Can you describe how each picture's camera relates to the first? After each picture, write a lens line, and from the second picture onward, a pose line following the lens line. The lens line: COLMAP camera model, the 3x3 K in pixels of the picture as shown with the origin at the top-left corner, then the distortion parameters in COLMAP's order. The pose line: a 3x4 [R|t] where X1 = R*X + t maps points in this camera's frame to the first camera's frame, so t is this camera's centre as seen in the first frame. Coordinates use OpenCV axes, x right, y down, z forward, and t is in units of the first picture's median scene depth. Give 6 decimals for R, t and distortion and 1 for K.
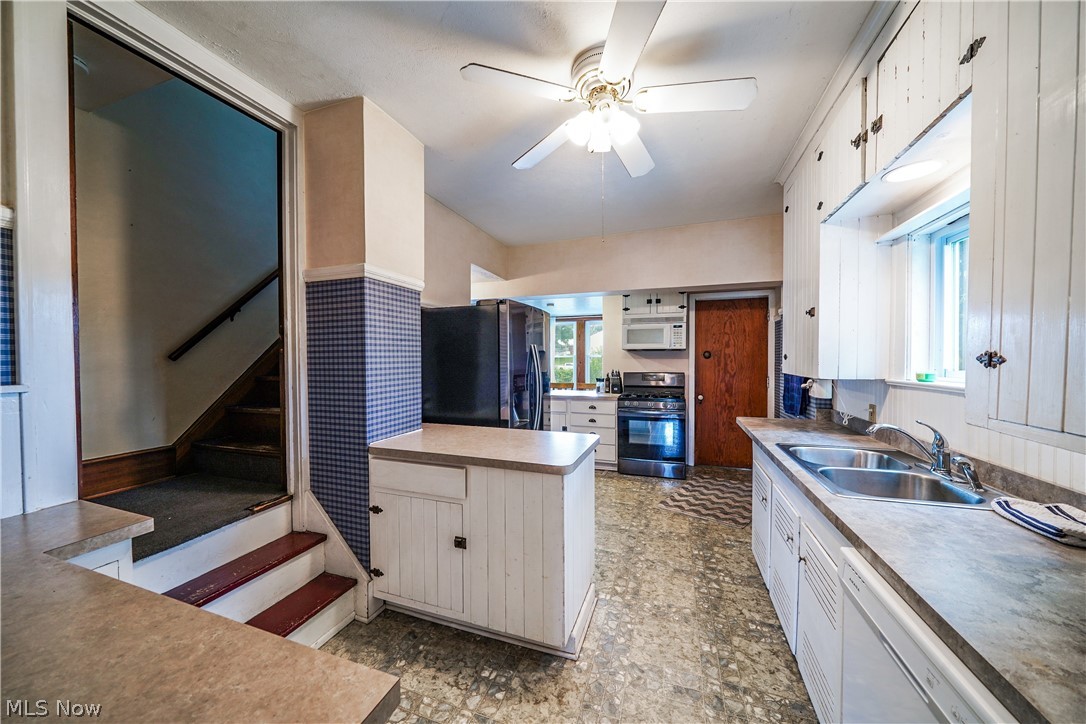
lens RADIAL K [[377.8, 0, 541.2], [0, 377.8, 363.8], [0, 0, 1]] dist [0.000015, 0.000022]
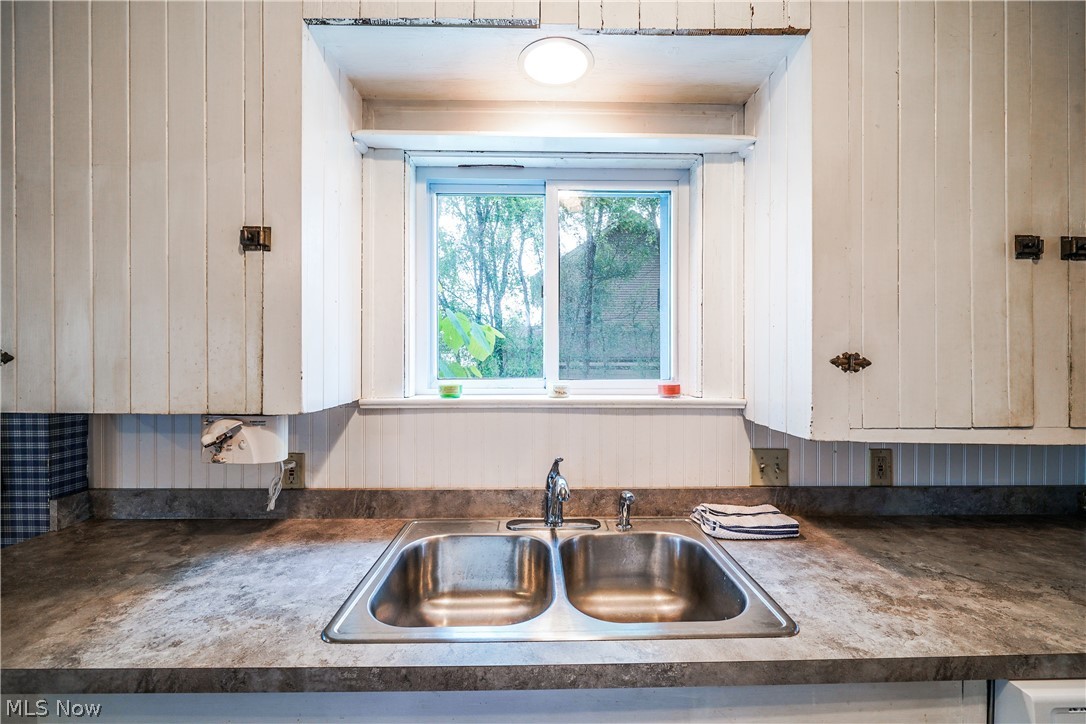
lens RADIAL K [[451.6, 0, 543.8], [0, 451.6, 360.0], [0, 0, 1]] dist [-0.002452, -0.000279]
pose [[-0.353531, -0.006681, 0.935399, 0.426823], [0.015503, 0.999795, 0.013001, -0.039427], [-0.935294, 0.019098, -0.353355, 1.921223]]
